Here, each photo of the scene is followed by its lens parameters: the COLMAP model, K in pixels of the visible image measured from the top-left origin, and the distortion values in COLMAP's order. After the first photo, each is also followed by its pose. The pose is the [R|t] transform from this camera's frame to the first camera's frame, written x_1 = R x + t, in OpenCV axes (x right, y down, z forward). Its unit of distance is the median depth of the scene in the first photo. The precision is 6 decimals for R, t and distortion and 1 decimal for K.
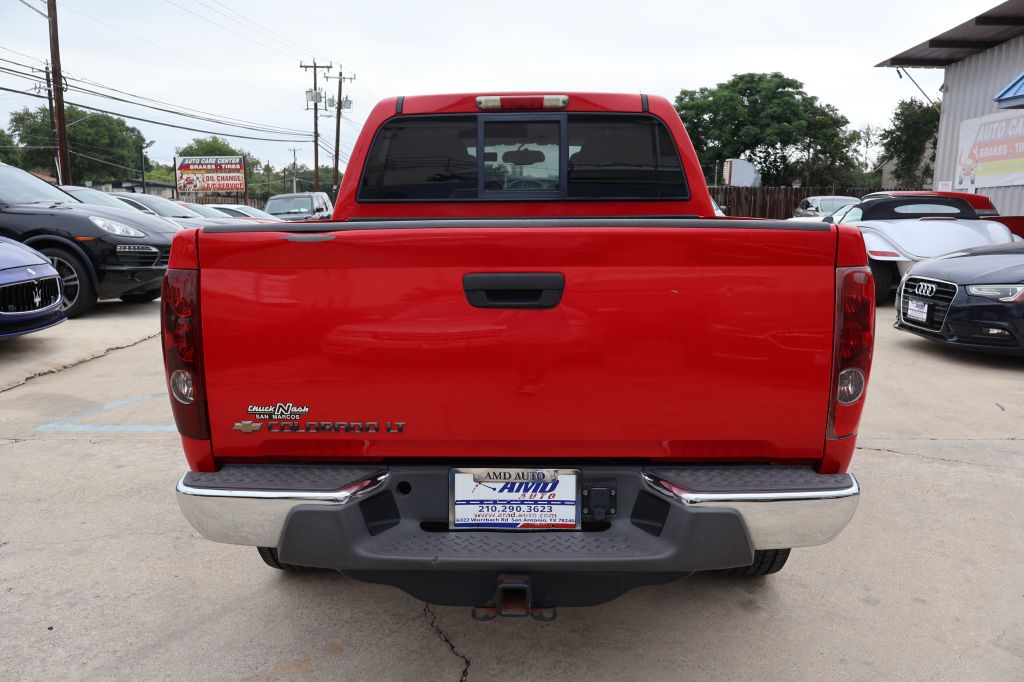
lens RADIAL K [[851.7, 0, 514.6], [0, 851.7, 340.3], [0, 0, 1]] dist [-0.007616, 0.010255]
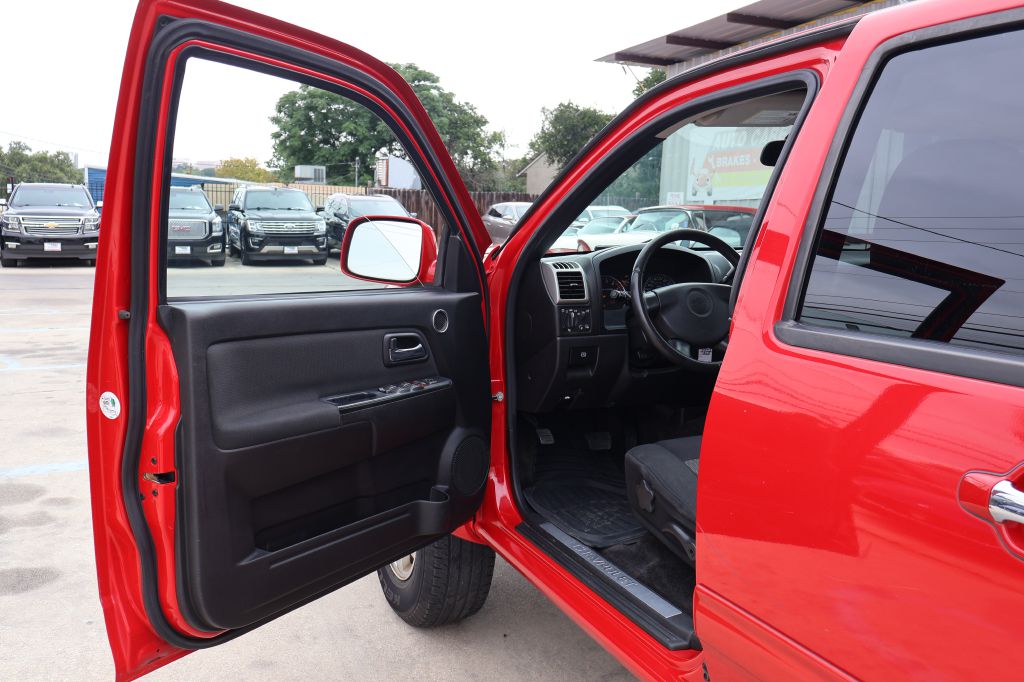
lens RADIAL K [[942.3, 0, 510.9], [0, 942.3, 335.8], [0, 0, 1]] dist [0.016161, 0.000000]
pose [[0.907660, -0.042543, 0.417545, -0.501891], [0.051050, 0.998653, -0.009223, -0.183084], [-0.416590, 0.029687, 0.908609, 0.908926]]
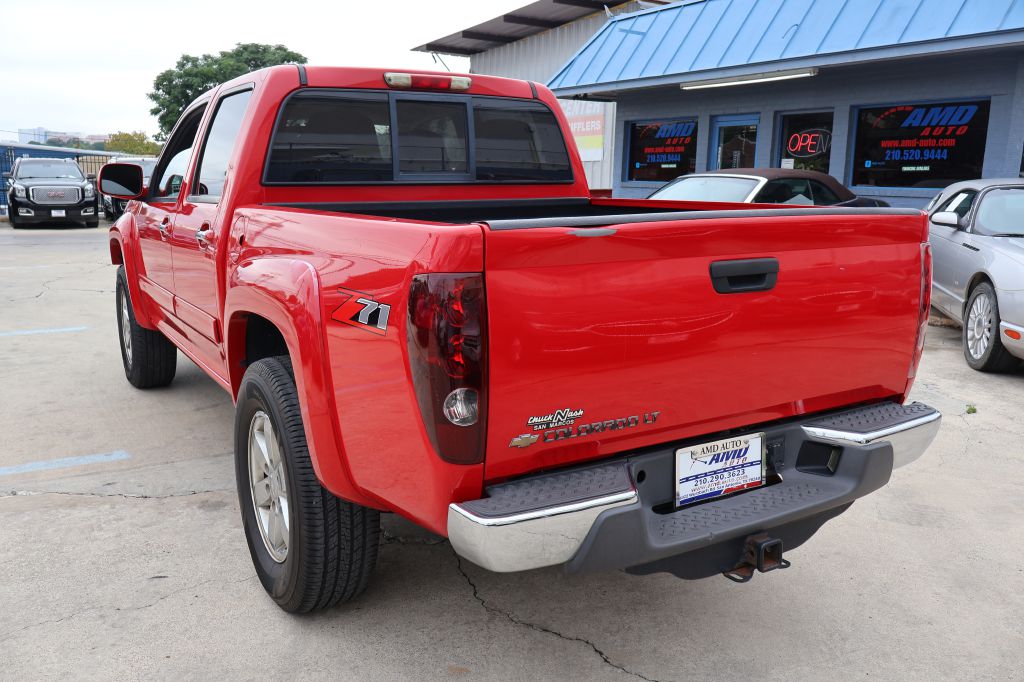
lens RADIAL K [[851.7, 0, 513.8], [0, 851.7, 337.0], [0, 0, 1]] dist [-0.007616, 0.010255]
pose [[0.841855, -0.094454, 0.531374, -0.452871], [0.079680, 0.995529, 0.050723, -0.032251], [-0.533789, -0.000361, 0.845617, 0.130655]]
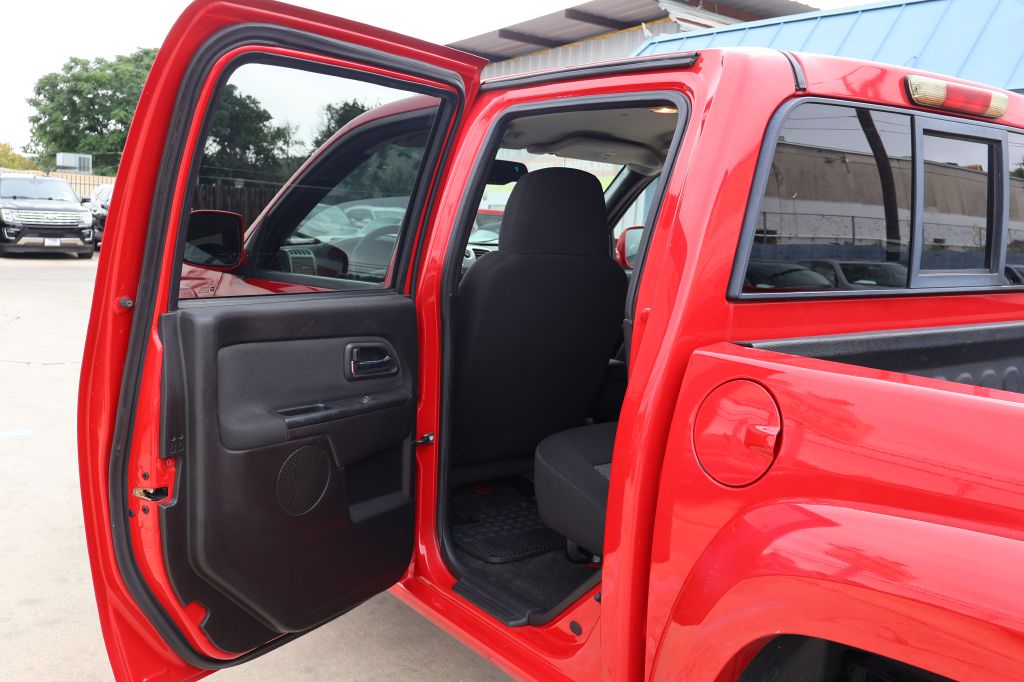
lens RADIAL K [[942.3, 0, 514.4], [0, 942.3, 337.1], [0, 0, 1]] dist [0.016161, 0.000000]
pose [[0.790967, -0.041484, 0.610451, -0.547117], [0.050824, 0.998706, 0.002015, -0.153373], [-0.609745, 0.029432, 0.792051, 0.723576]]
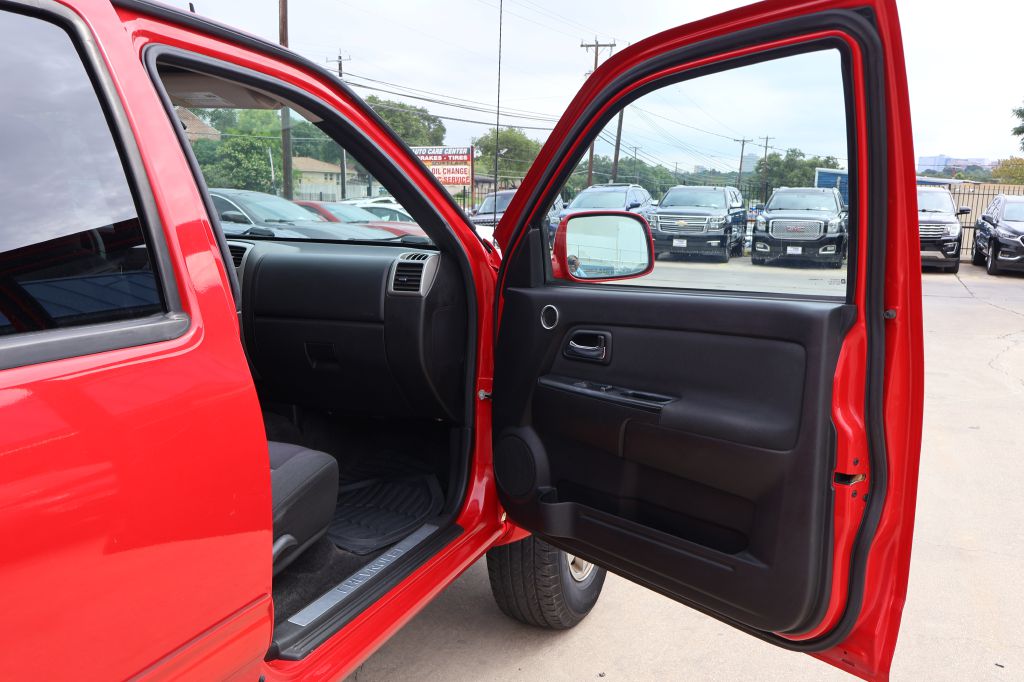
lens RADIAL K [[942.3, 0, 501.2], [0, 942.3, 346.0], [0, 0, 1]] dist [0.016161, 0.000000]
pose [[0.937055, 0.072736, -0.341522, 0.518601], [-0.074731, 0.997177, 0.007331, -0.183297], [0.341091, 0.018653, 0.939845, 0.910606]]
